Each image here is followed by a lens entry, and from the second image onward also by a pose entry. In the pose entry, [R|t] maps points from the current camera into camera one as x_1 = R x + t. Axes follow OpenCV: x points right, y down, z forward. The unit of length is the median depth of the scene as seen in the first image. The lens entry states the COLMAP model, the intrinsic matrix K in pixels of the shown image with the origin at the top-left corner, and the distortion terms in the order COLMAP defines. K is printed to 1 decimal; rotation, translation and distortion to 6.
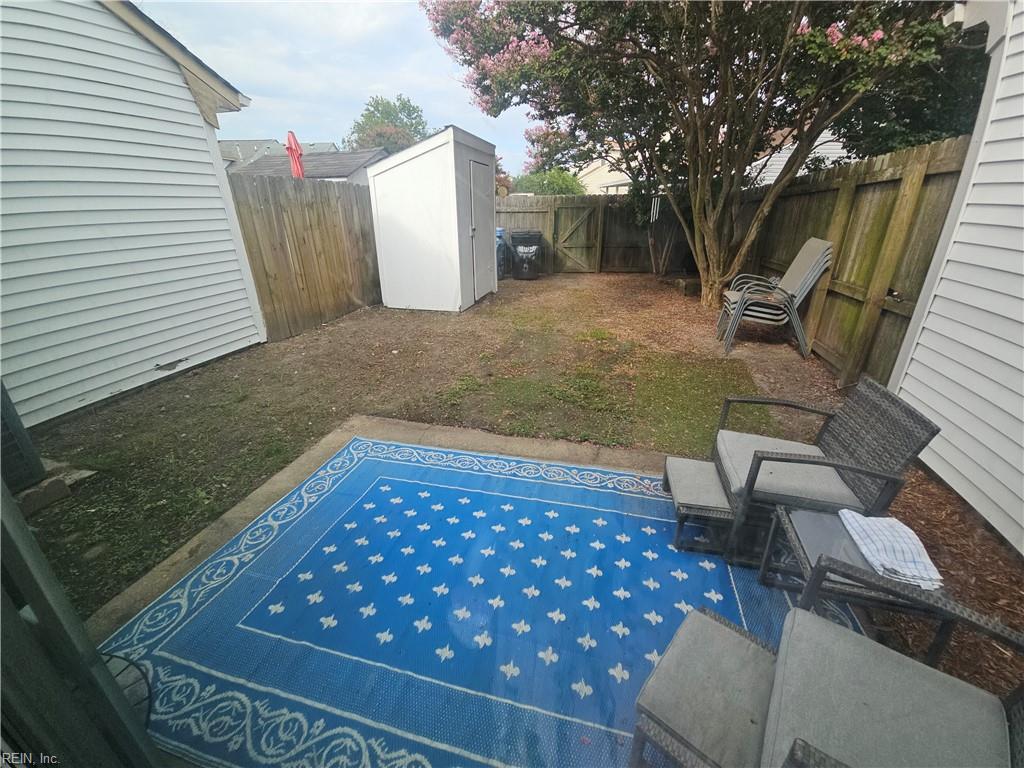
lens RADIAL K [[416.2, 0, 516.8], [0, 416.2, 377.4], [0, 0, 1]] dist [0.003954, -0.005766]
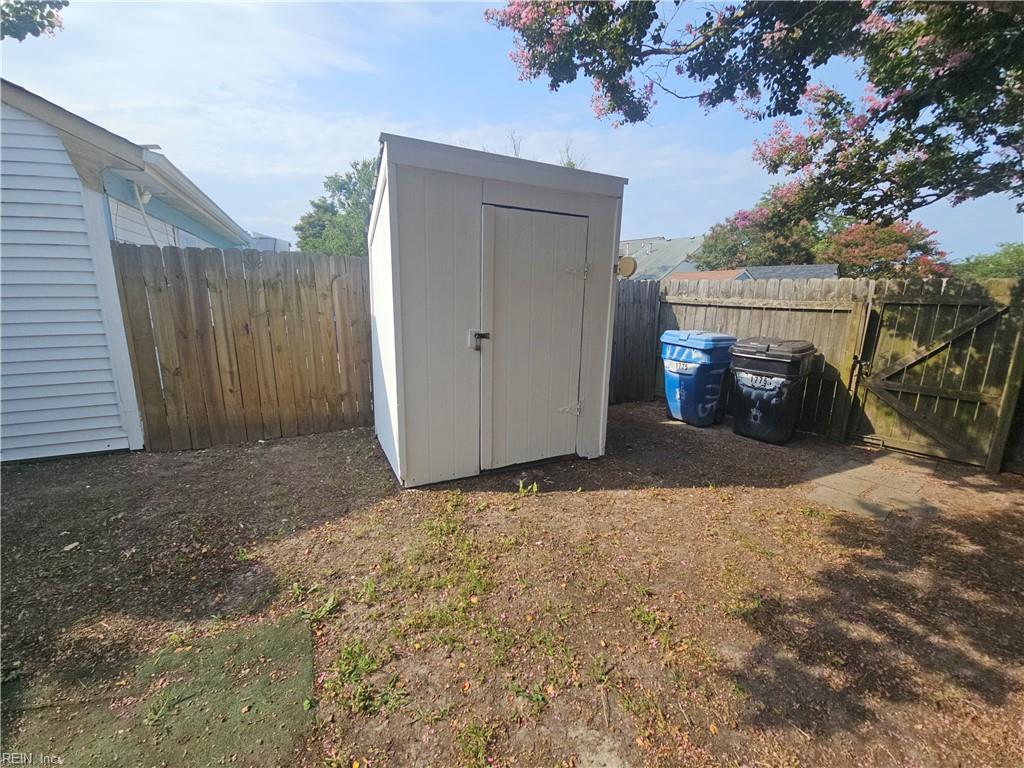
lens RADIAL K [[416.2, 0, 516.8], [0, 416.2, 377.4], [0, 0, 1]] dist [0.003954, -0.005766]
pose [[0.644998, 0.169428, -0.745166, 0.333590], [-0.311560, 0.948692, -0.053975, -0.325516], [0.697788, 0.266978, 0.664691, 0.788247]]
